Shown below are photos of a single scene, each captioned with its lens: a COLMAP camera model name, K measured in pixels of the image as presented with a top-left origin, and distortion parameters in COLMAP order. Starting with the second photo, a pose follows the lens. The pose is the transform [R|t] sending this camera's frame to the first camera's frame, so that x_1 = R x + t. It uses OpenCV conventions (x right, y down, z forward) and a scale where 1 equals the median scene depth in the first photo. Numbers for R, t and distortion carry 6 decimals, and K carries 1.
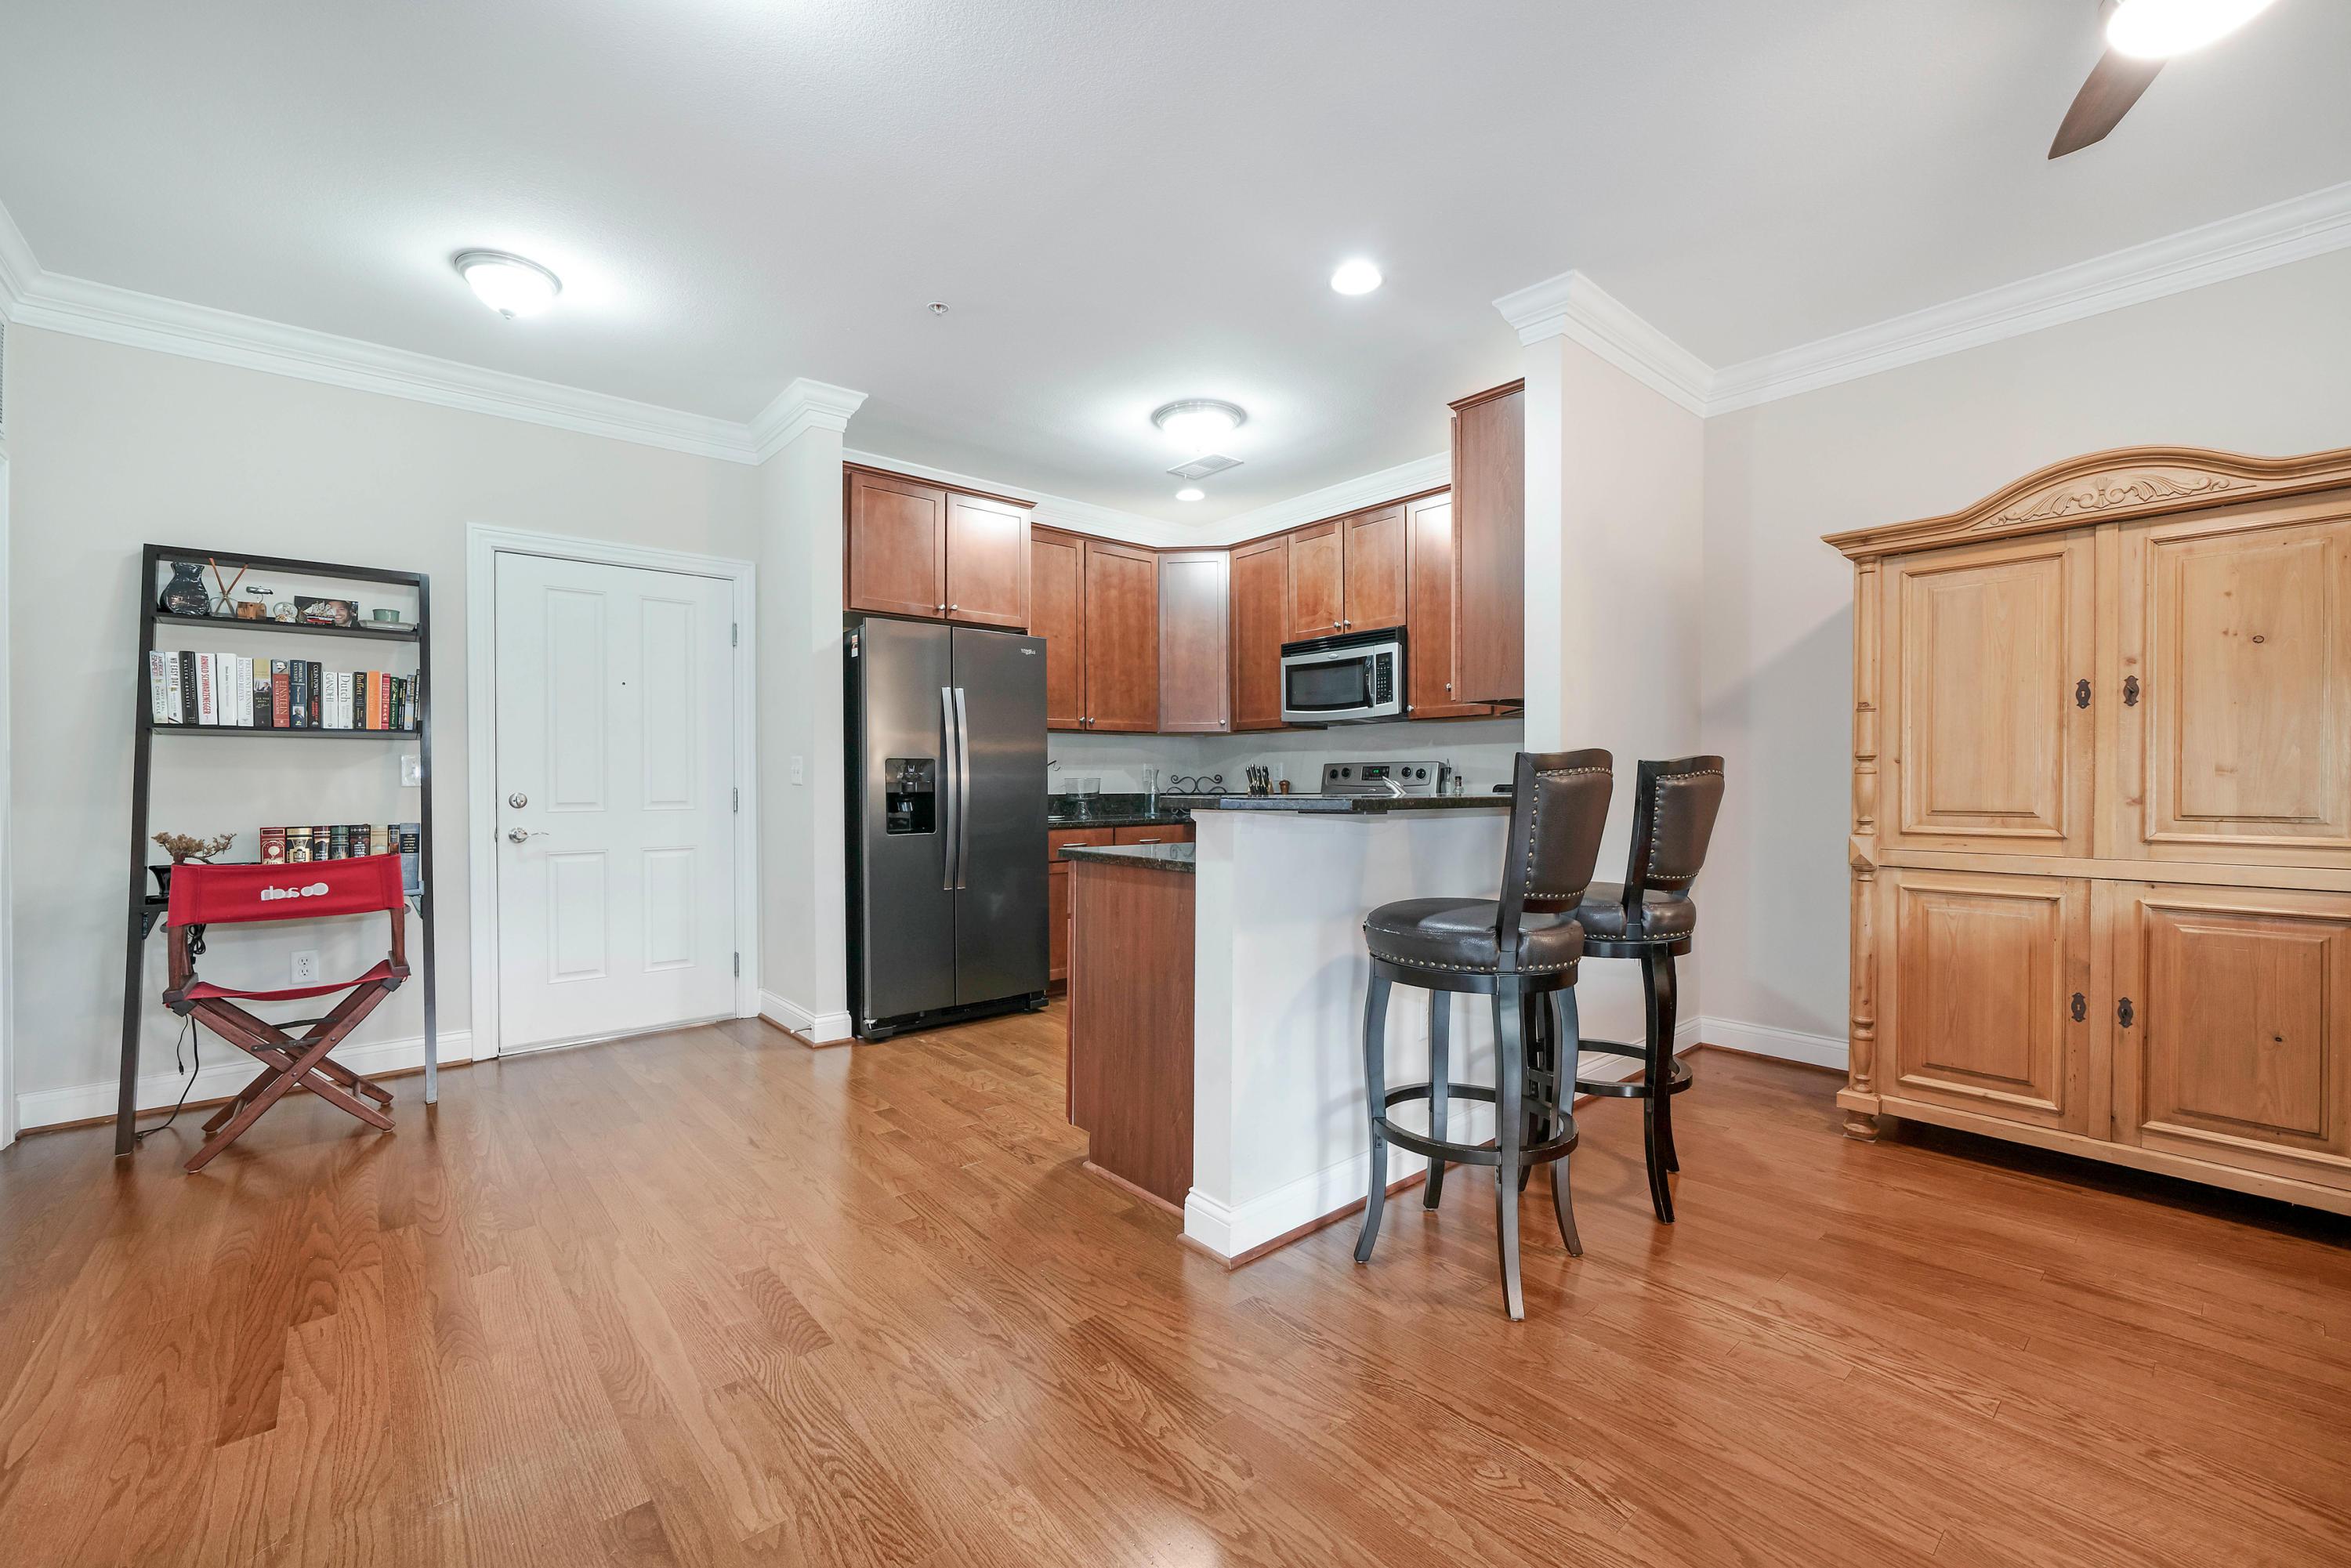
lens RADIAL K [[954.3, 0, 1164.9], [0, 954.3, 782.6], [0, 0, 1]] dist [-0.003074, -0.000760]
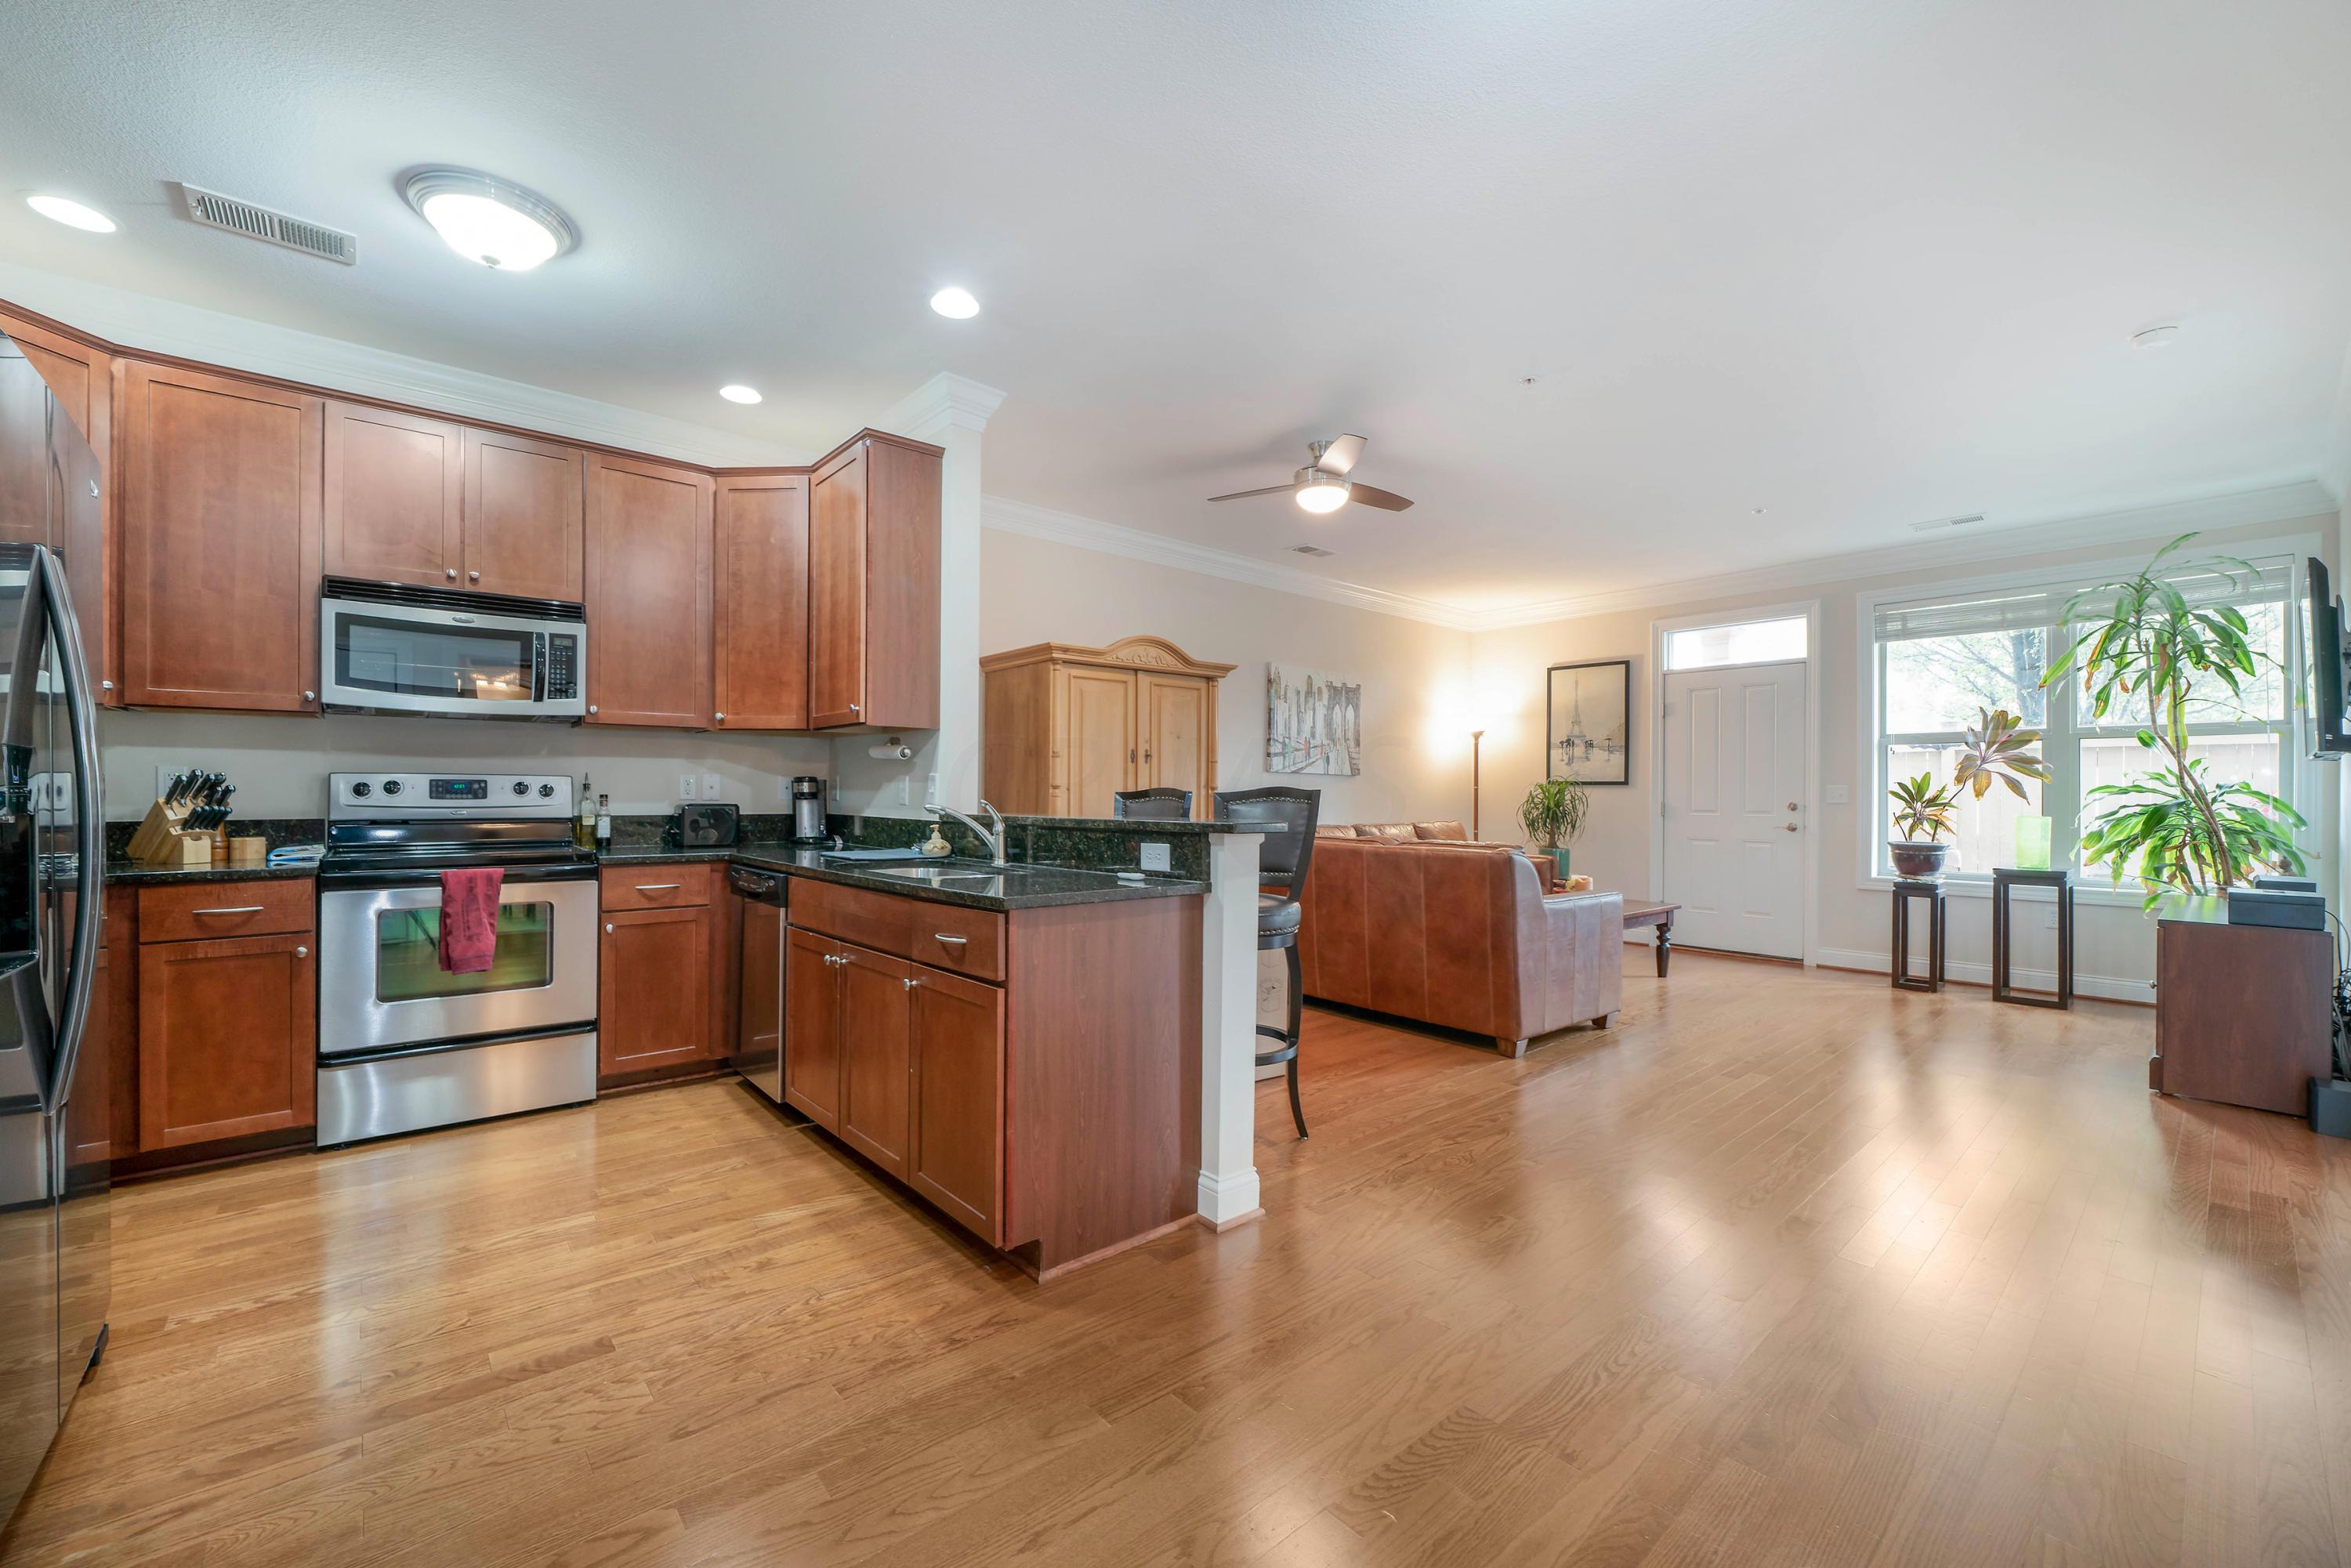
lens RADIAL K [[909.3, 0, 1165.4], [0, 909.3, 785.4], [0, 0, 1]] dist [-0.004117, 0.000583]
pose [[0.016016, 0.011424, 0.999806, -0.682867], [-0.002878, 0.999931, -0.011380, -0.009512], [-0.999868, -0.002695, 0.016048, 0.698354]]
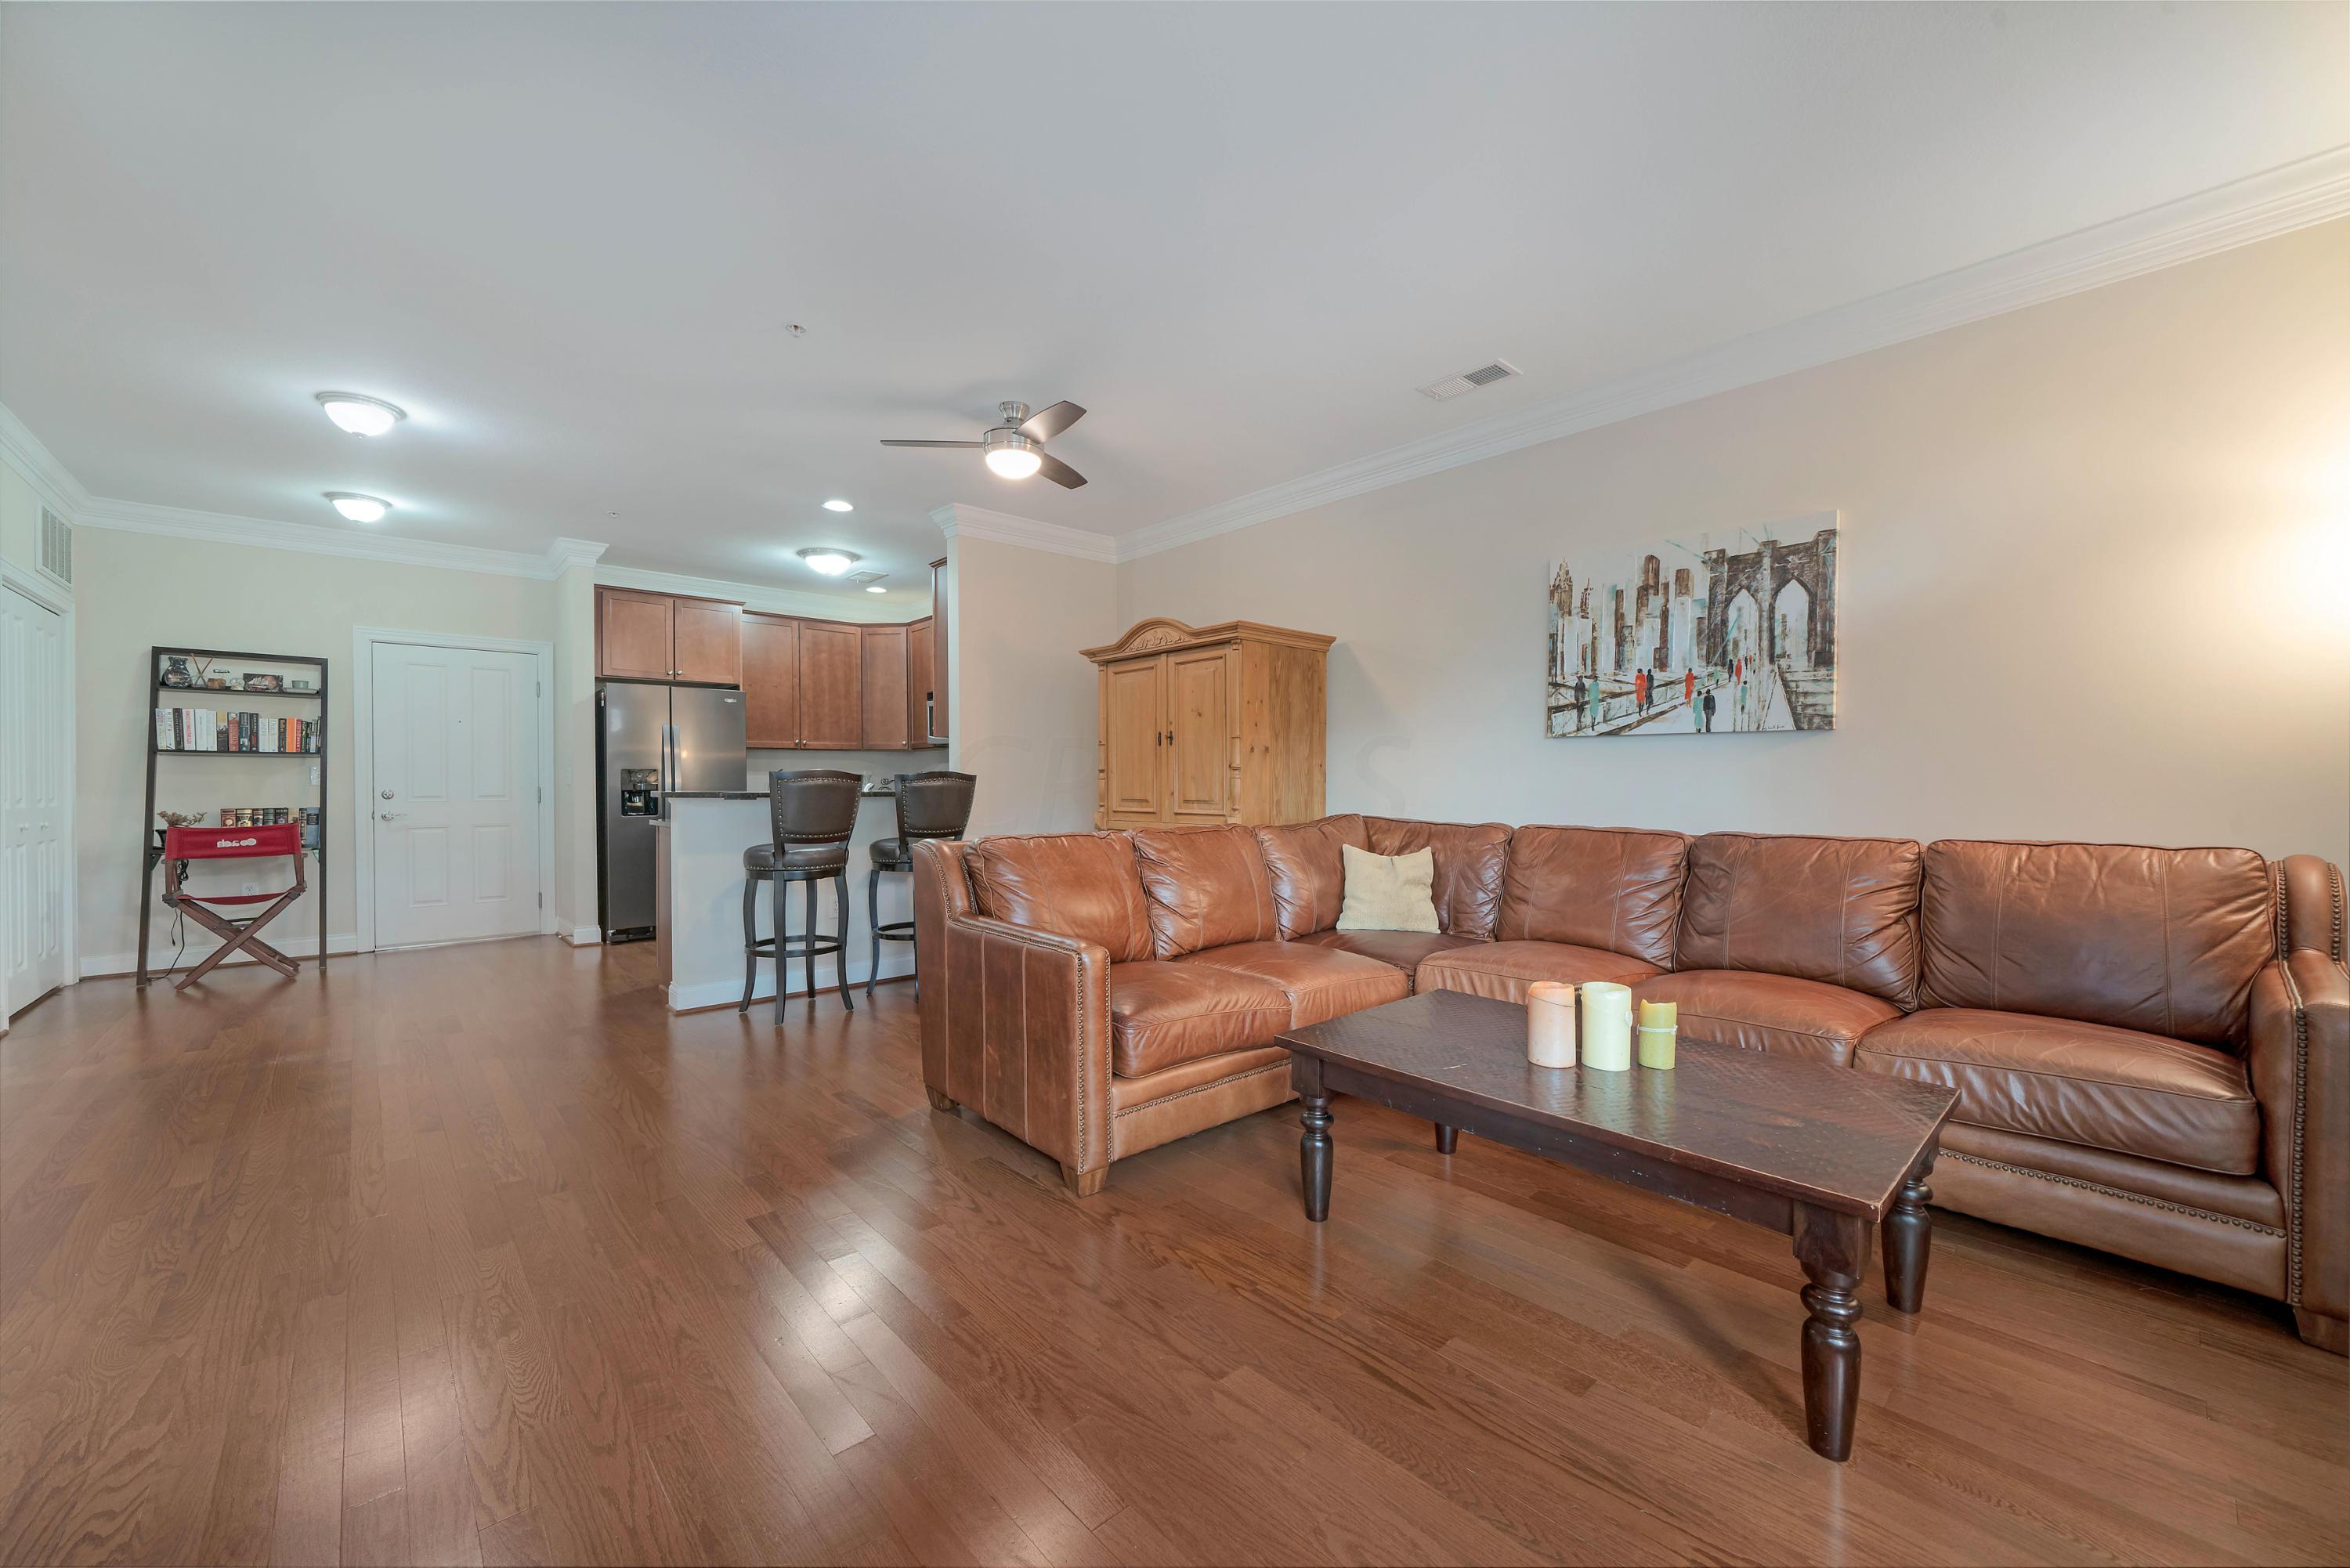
lens RADIAL K [[908.8, 0, 1166.7], [0, 908.8, 786.9], [0, 0, 1]] dist [-0.004117, 0.000583]
pose [[0.999809, 0.001417, 0.019499, 0.728924], [-0.001449, 0.999998, 0.001633, 0.001604], [-0.019496, -0.001661, 0.999809, -0.673657]]
